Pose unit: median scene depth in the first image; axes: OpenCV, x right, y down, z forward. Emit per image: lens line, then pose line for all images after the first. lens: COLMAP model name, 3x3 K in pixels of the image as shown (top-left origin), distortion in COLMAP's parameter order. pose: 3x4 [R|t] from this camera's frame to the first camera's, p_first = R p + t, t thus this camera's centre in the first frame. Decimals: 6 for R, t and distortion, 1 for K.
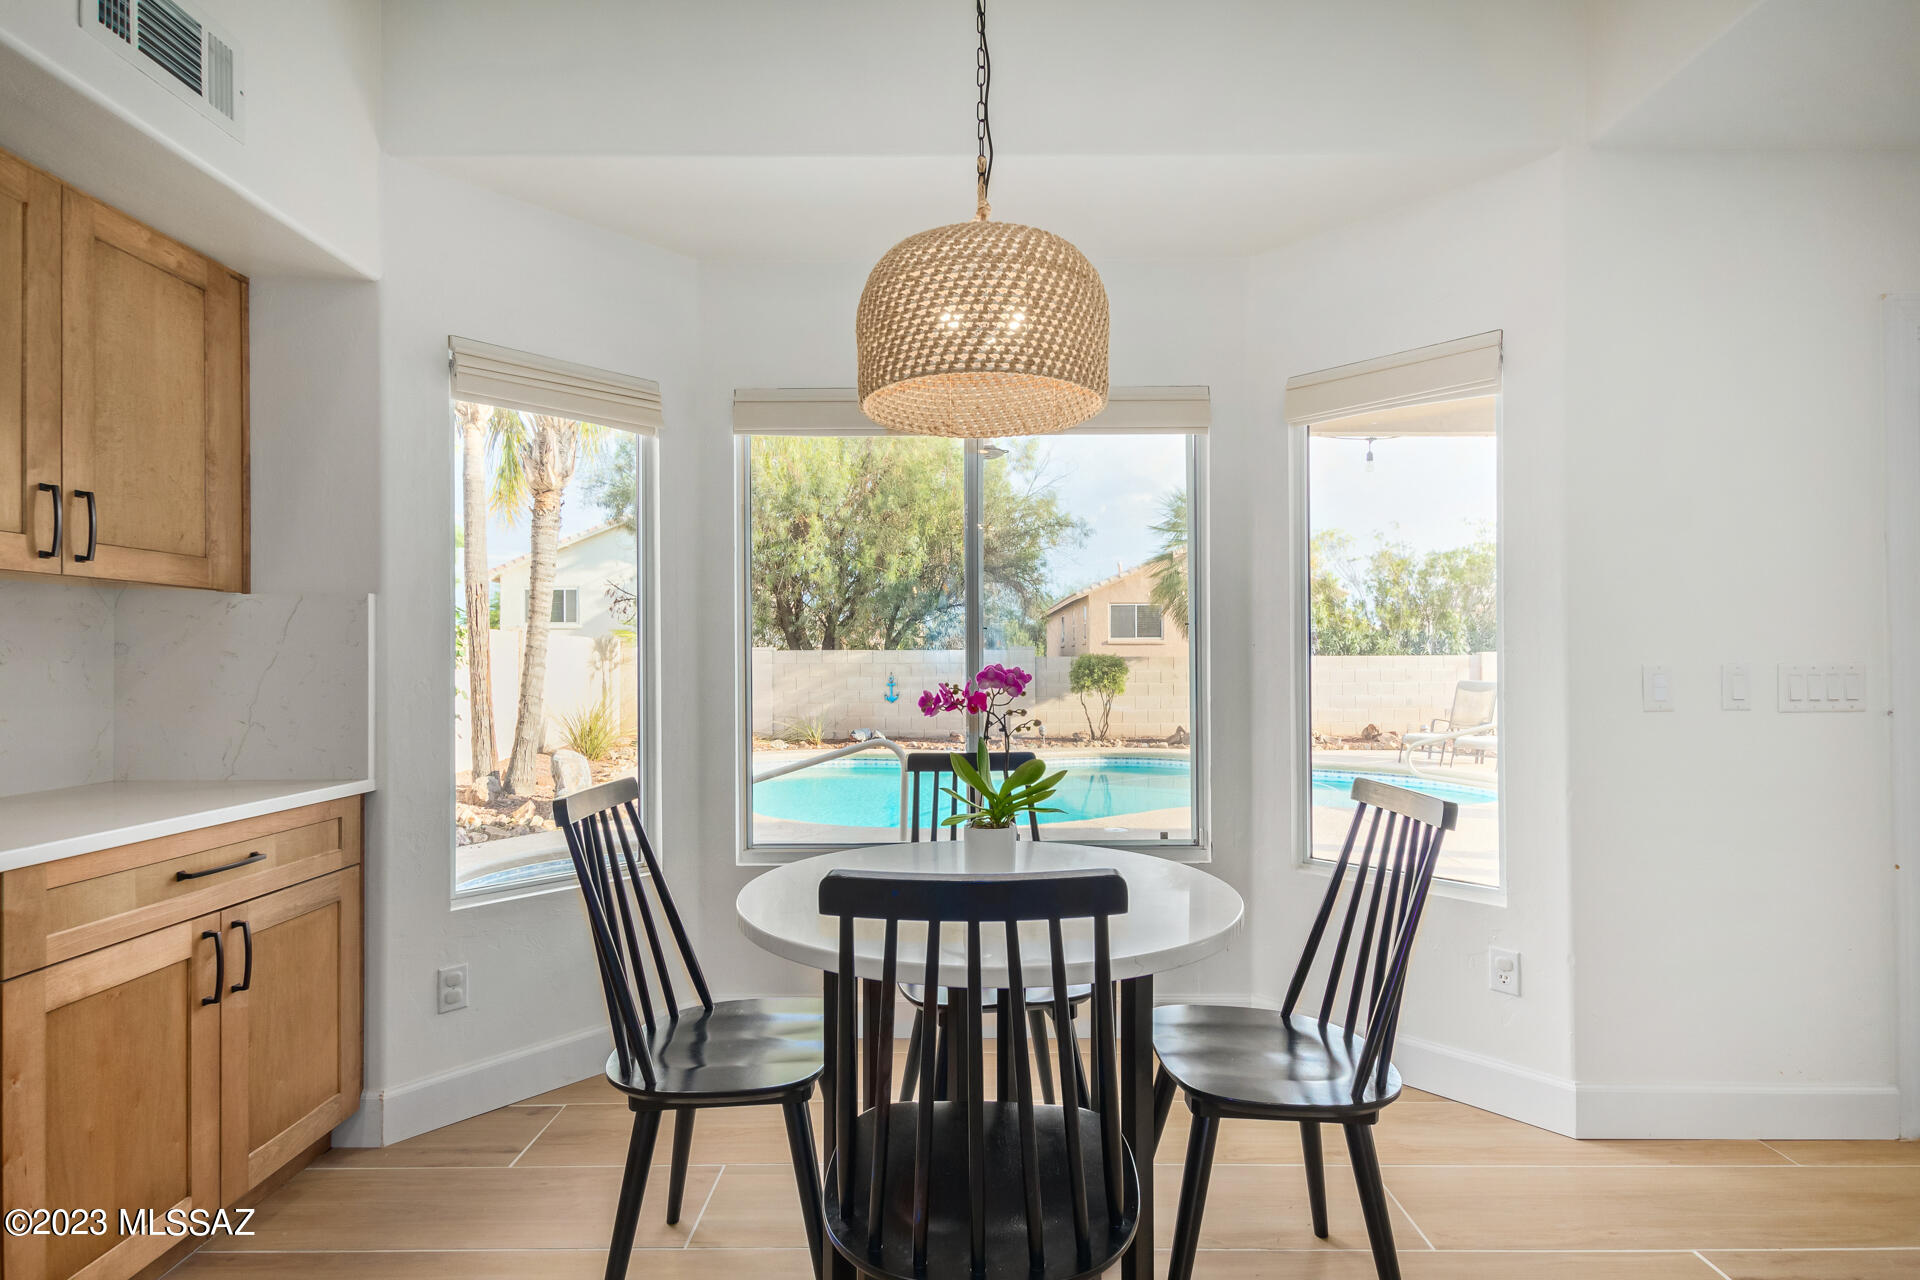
lens RADIAL K [[938.4, 0, 963.6], [0, 938.4, 648.3], [0, 0, 1]] dist [0.014425, -0.004739]
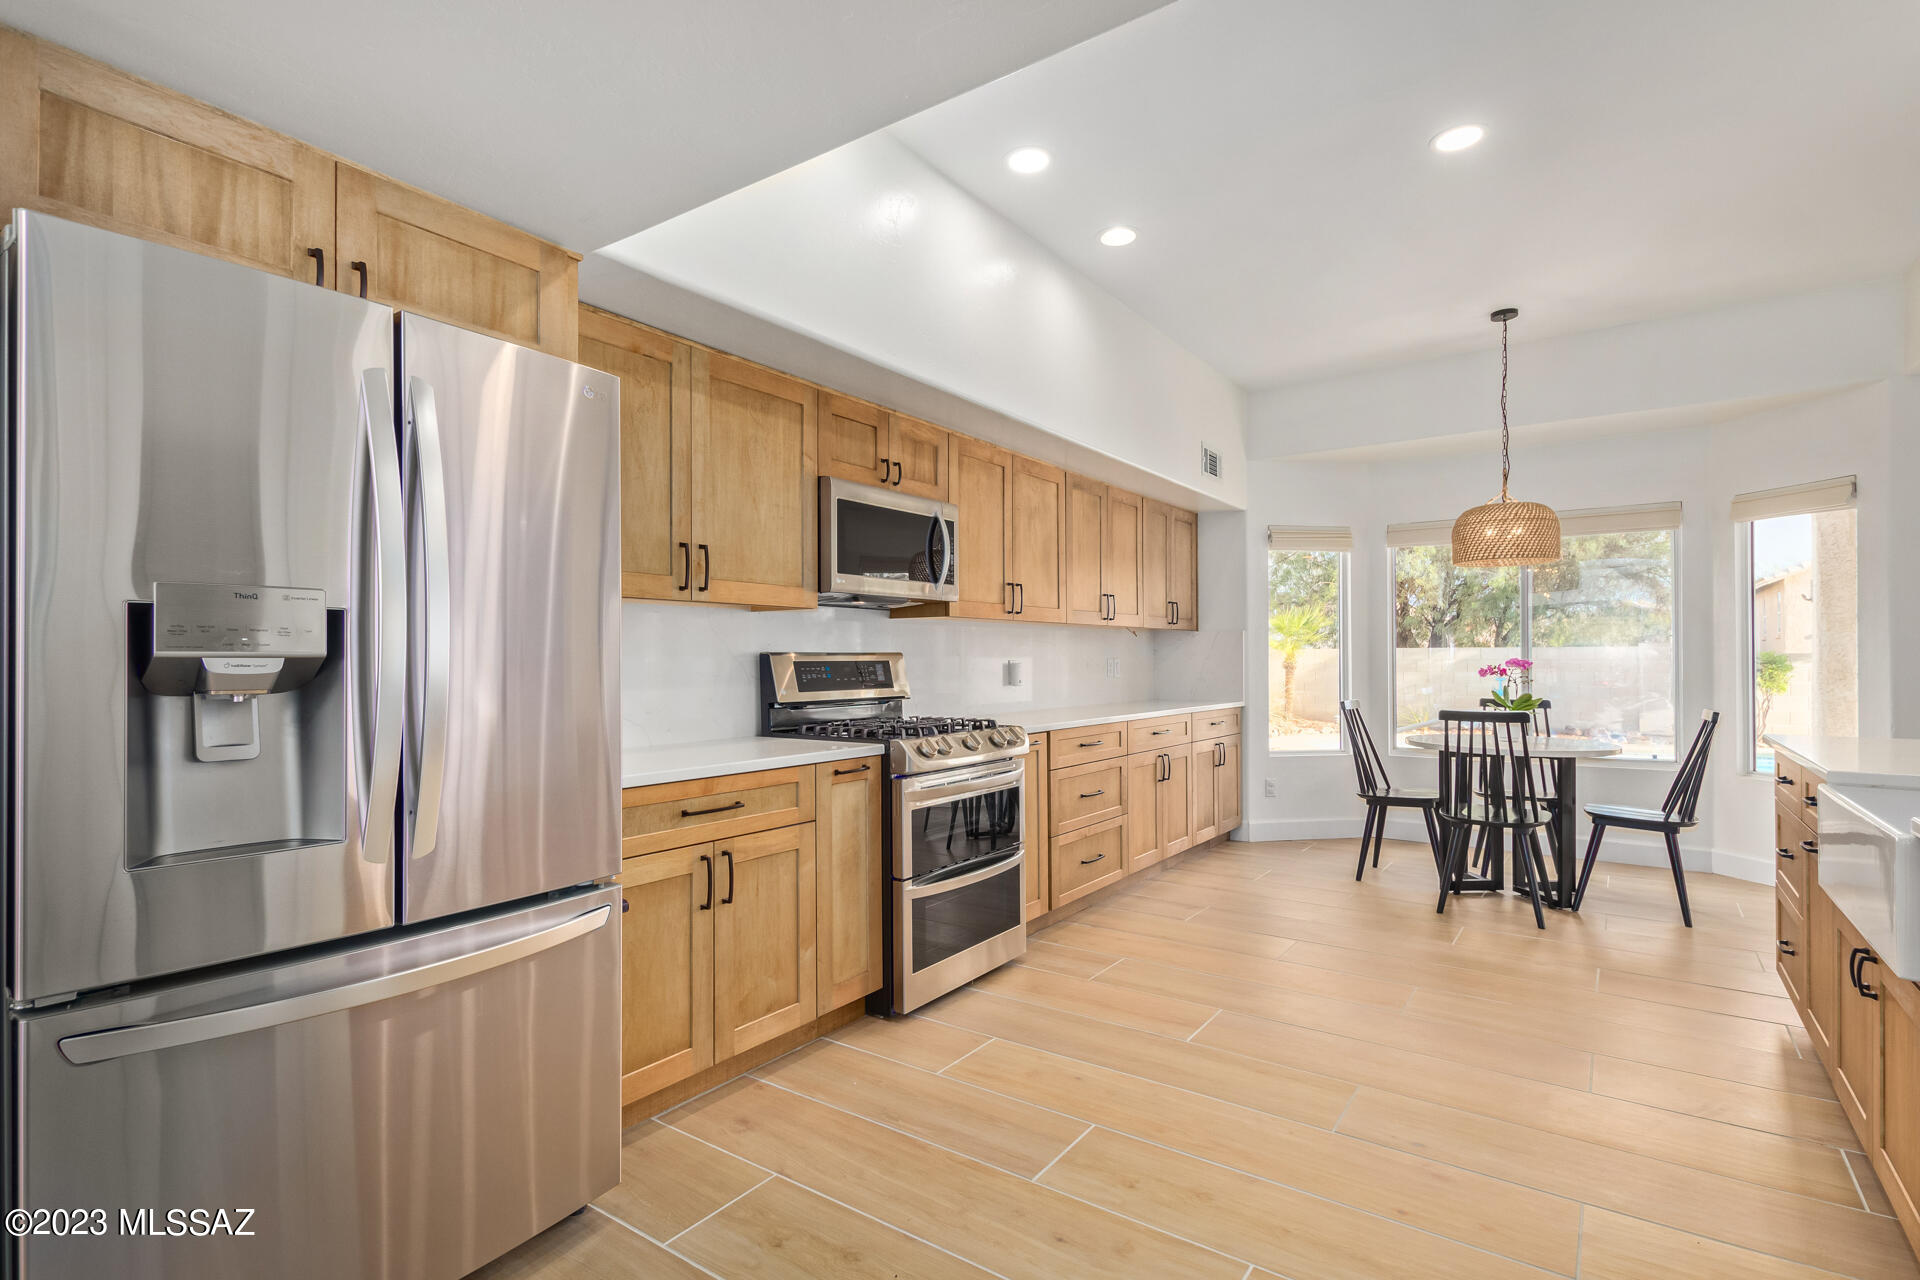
lens RADIAL K [[938.4, 0, 946.3], [0, 938.4, 654.9], [0, 0, 1]] dist [0.014425, -0.004739]
pose [[0.814151, 0.000735, -0.580653, 0.210997], [0.005459, 0.999945, 0.008921, -0.017489], [0.580628, -0.010433, 0.814102, -1.571563]]
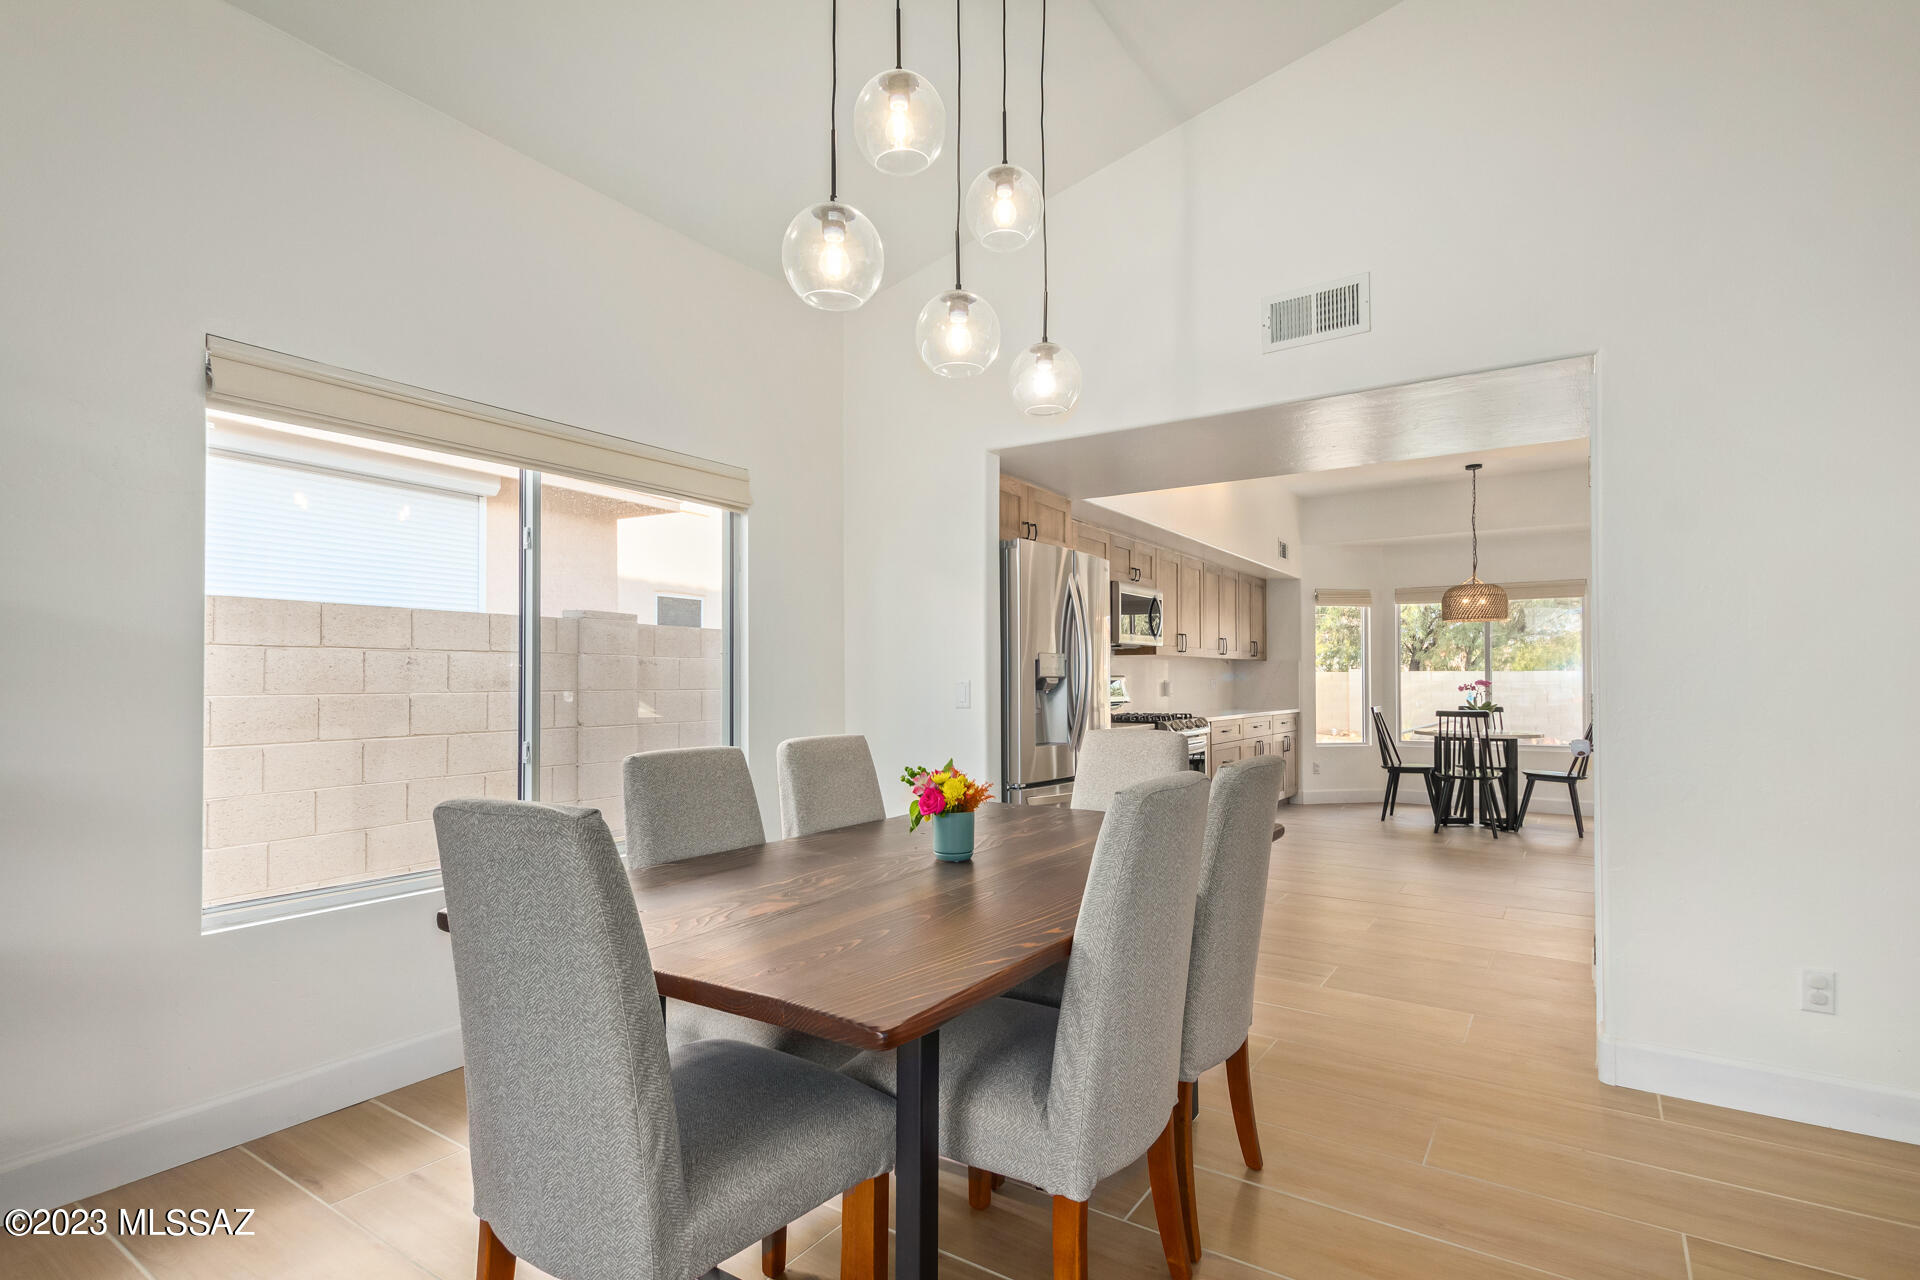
lens RADIAL K [[938.4, 0, 945.0], [0, 938.4, 675.5], [0, 0, 1]] dist [0.014425, -0.004739]
pose [[0.827946, -0.000163, -0.560807, 0.321632], [0.004885, 0.999964, 0.006921, -0.029952], [0.560786, -0.008469, 0.827917, -2.928285]]
